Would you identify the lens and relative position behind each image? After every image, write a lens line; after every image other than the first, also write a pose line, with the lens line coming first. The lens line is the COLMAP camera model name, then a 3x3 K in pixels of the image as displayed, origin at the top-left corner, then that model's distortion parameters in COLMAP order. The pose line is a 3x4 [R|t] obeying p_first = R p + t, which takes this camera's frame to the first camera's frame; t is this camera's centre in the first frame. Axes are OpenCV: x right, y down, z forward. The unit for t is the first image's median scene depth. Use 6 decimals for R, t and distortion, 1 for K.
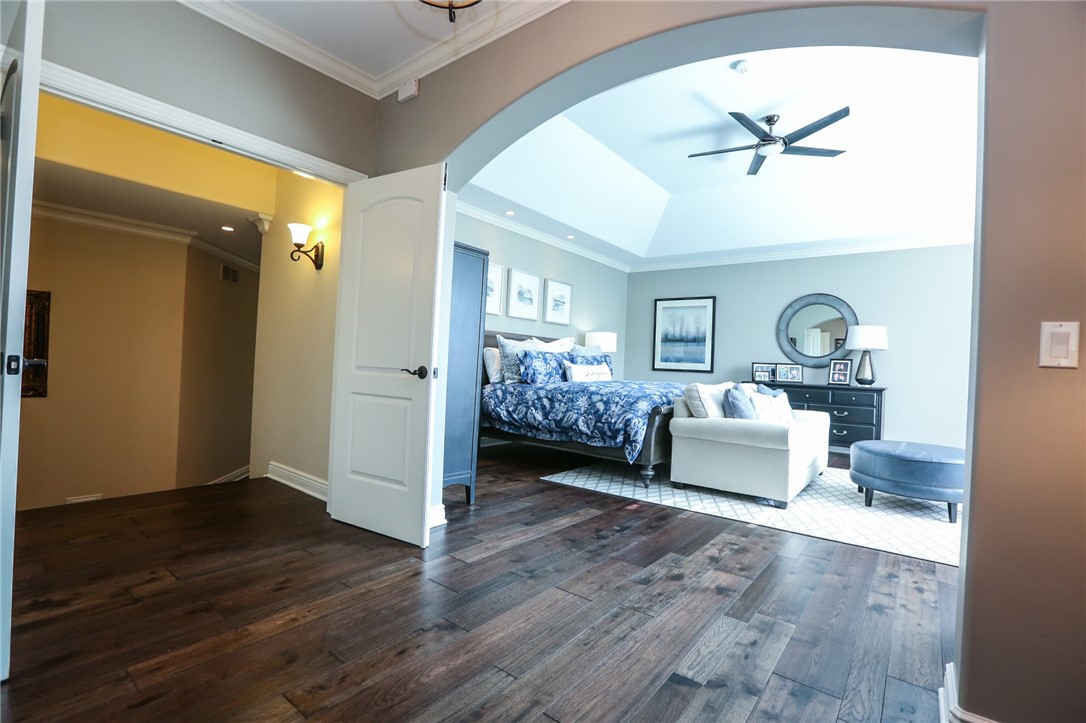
lens RADIAL K [[495.3, 0, 542.9], [0, 495.3, 363.0], [0, 0, 1]] dist [-0.025805, 0.003746]
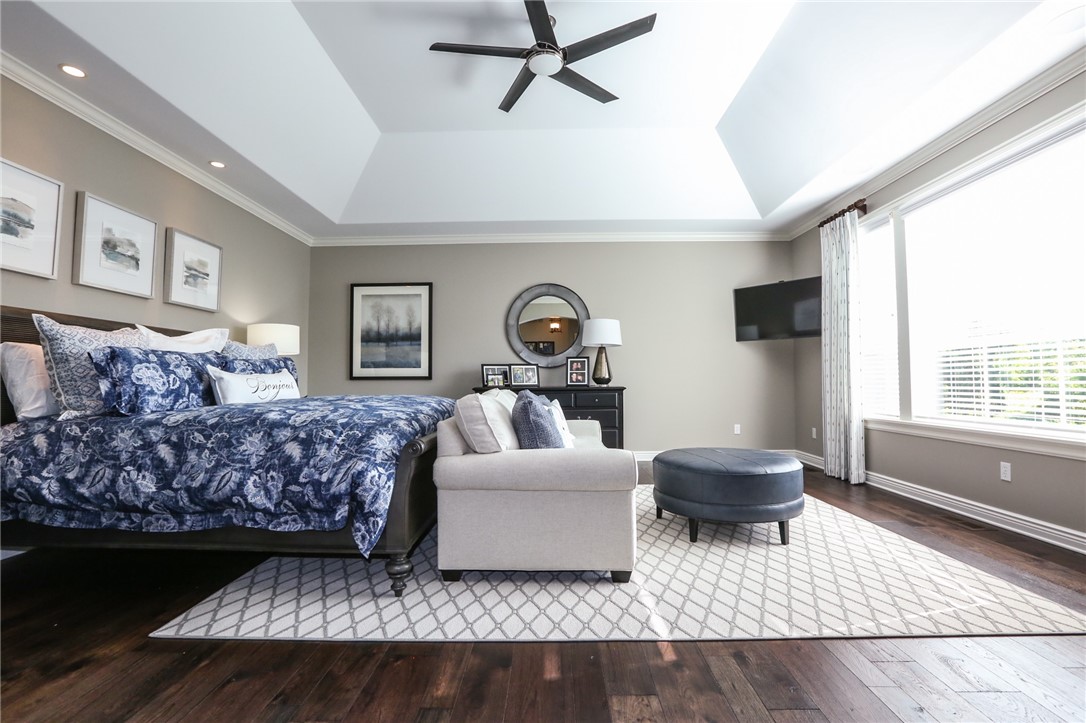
lens RADIAL K [[495.3, 0, 540.9], [0, 495.3, 360.3], [0, 0, 1]] dist [-0.025805, 0.003746]
pose [[0.804026, -0.020495, 0.594240, 0.017728], [0.034032, 0.999354, -0.011579, 0.007205], [-0.593619, 0.029533, 0.804204, 0.361040]]
